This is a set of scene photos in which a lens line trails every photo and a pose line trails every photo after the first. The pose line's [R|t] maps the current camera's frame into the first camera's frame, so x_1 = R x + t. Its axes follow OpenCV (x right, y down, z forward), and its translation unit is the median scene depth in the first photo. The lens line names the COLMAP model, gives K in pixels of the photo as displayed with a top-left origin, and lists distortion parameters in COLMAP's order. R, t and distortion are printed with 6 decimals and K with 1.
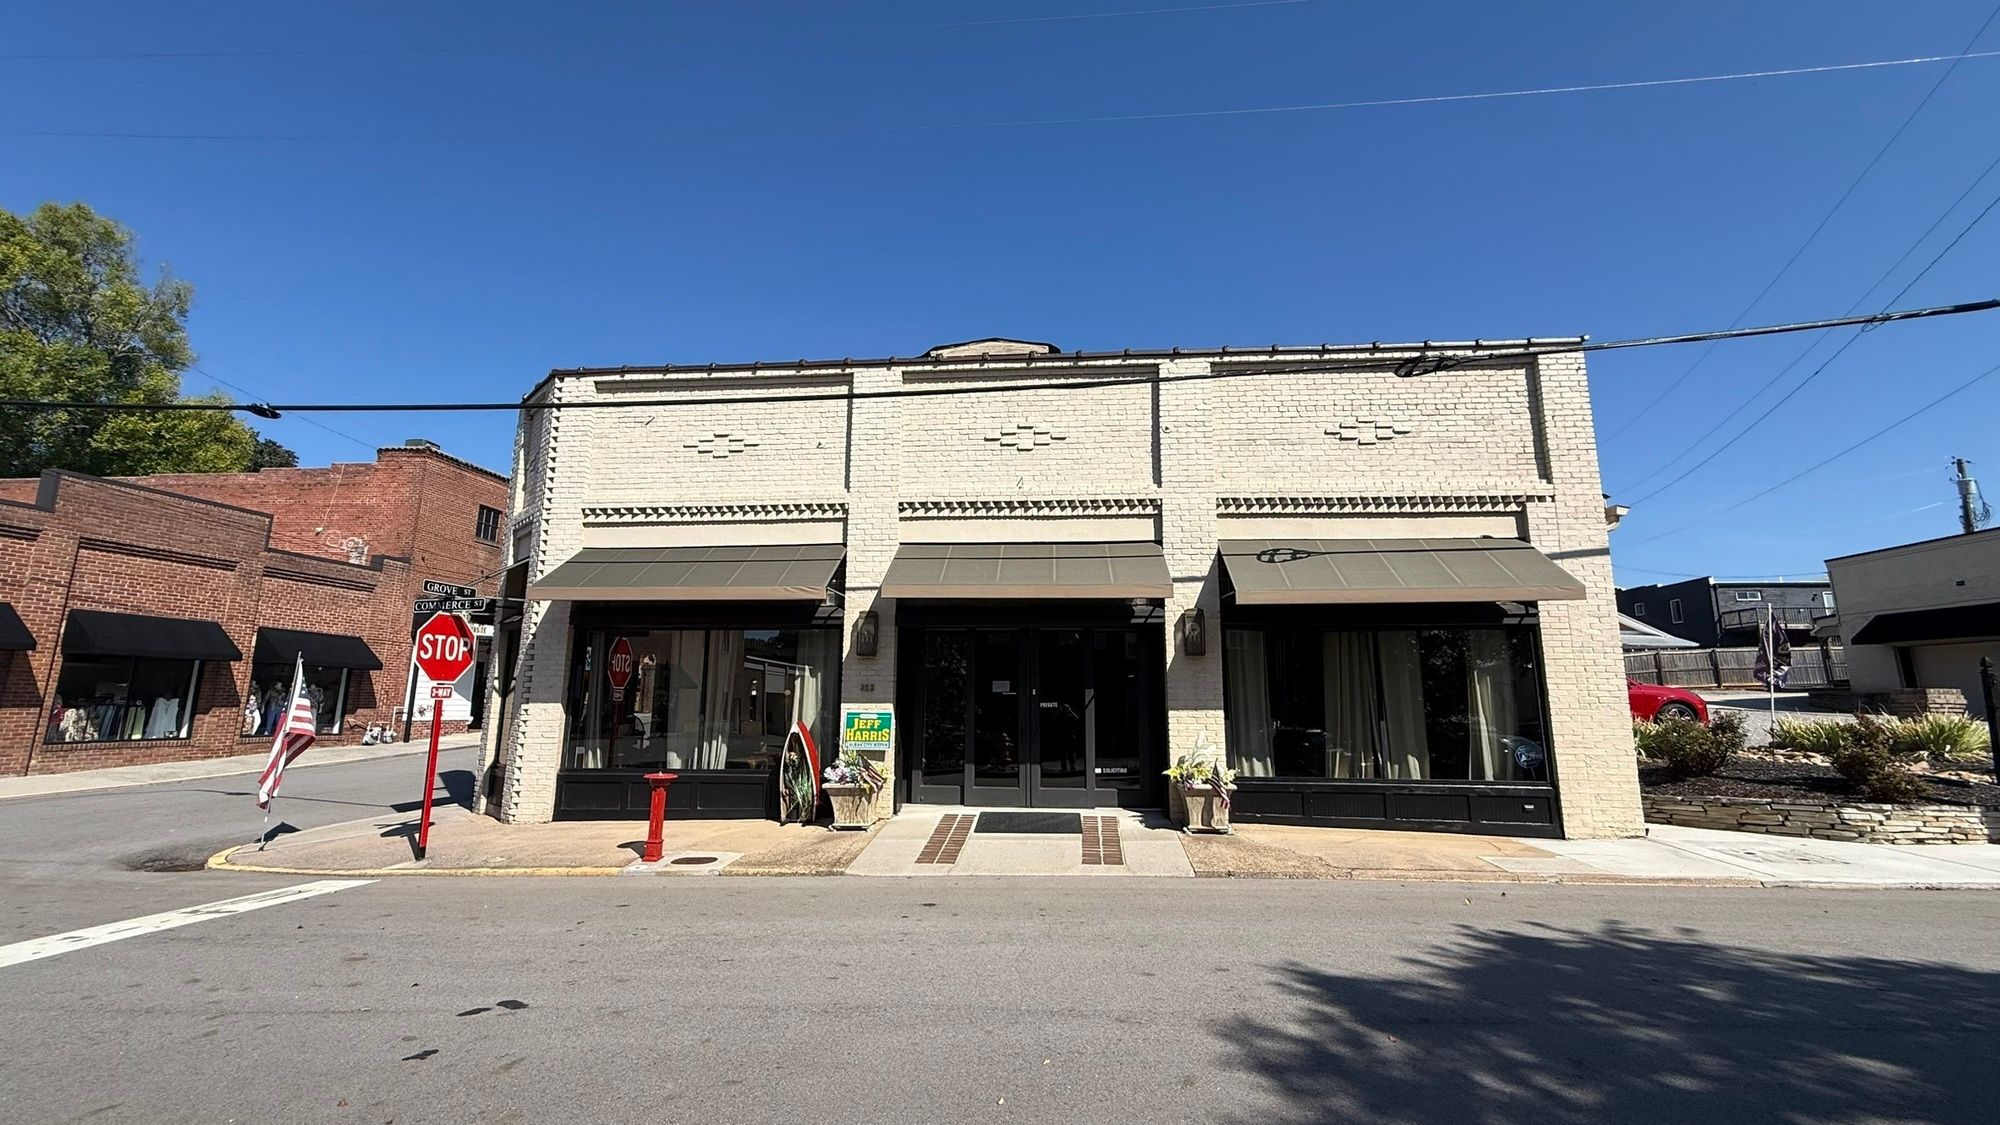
lens RADIAL K [[794.7, 0, 990.2], [0, 794.7, 557.5], [0, 0, 1]] dist [0.000832, -0.000107]
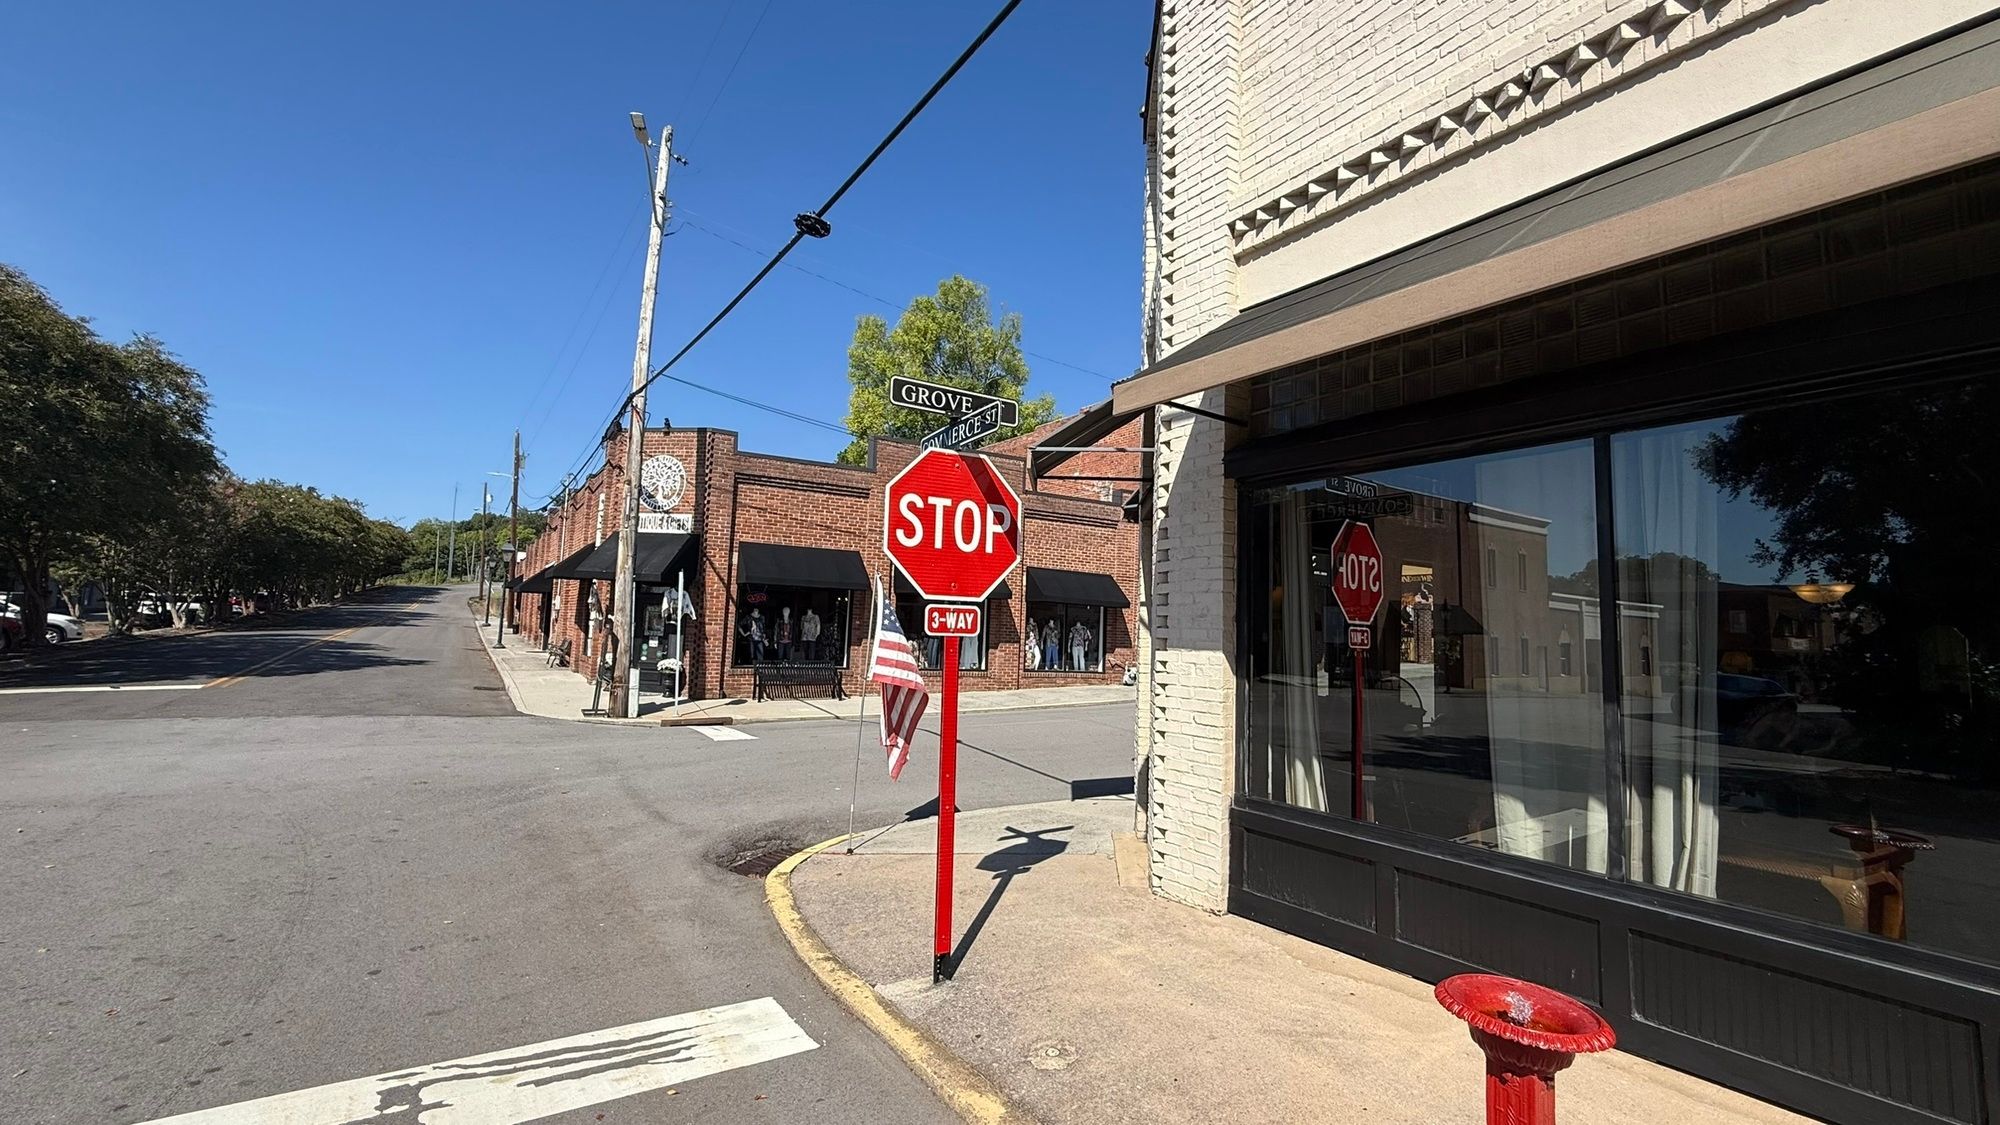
lens RADIAL K [[794.7, 0, 1003.2], [0, 794.7, 561.0], [0, 0, 1]] dist [0.000832, -0.000107]
pose [[0.632365, -0.054248, -0.772769, -0.258402], [0.108699, 0.993890, 0.019180, 0.106161], [0.767006, -0.096128, 0.634398, 0.601166]]
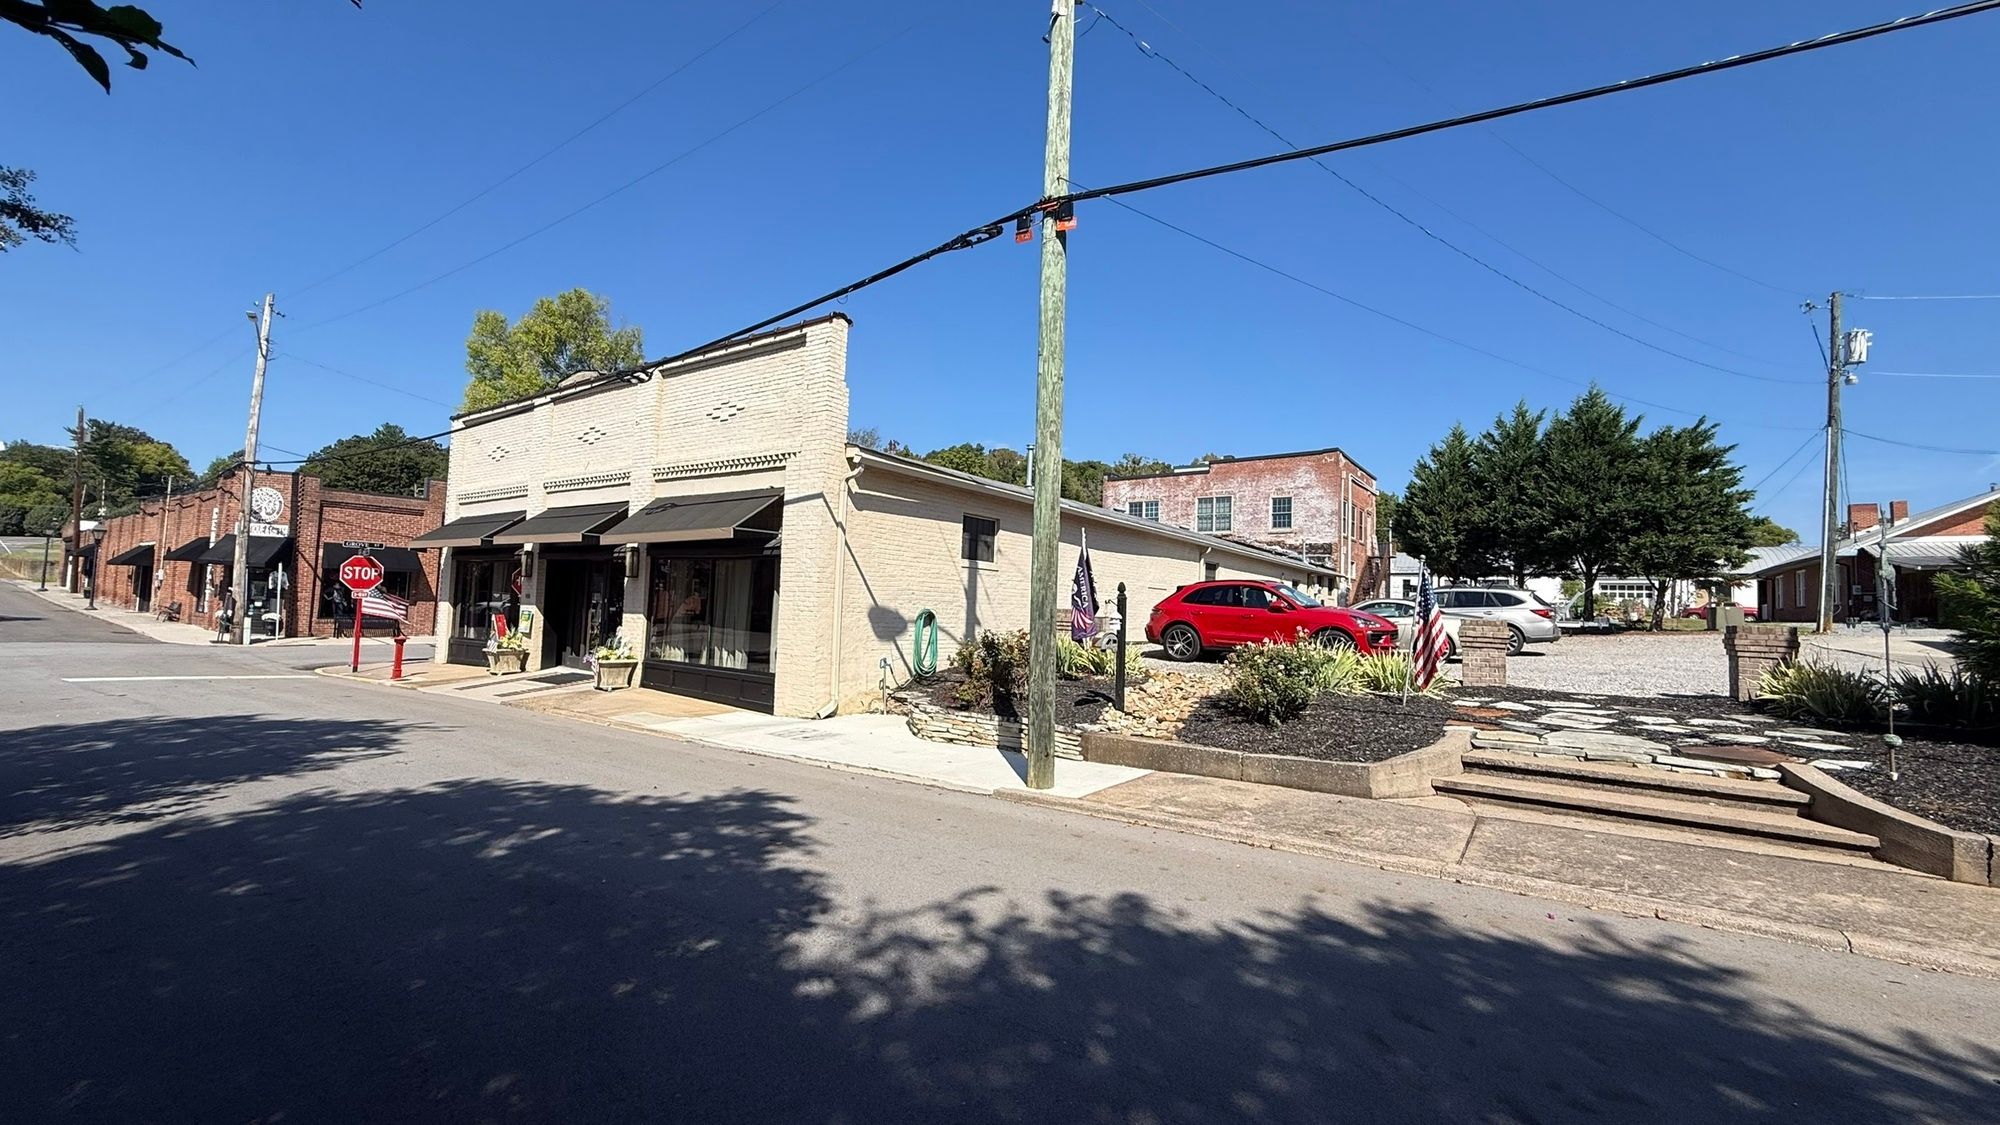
lens RADIAL K [[794.7, 0, 994.7], [0, 794.7, 567.0], [0, 0, 1]] dist [0.000832, -0.000107]
pose [[0.861623, -0.003137, -0.507539, 1.446643], [0.060427, 0.993503, 0.096442, -0.000574], [0.503939, -0.113766, 0.856215, 0.059960]]
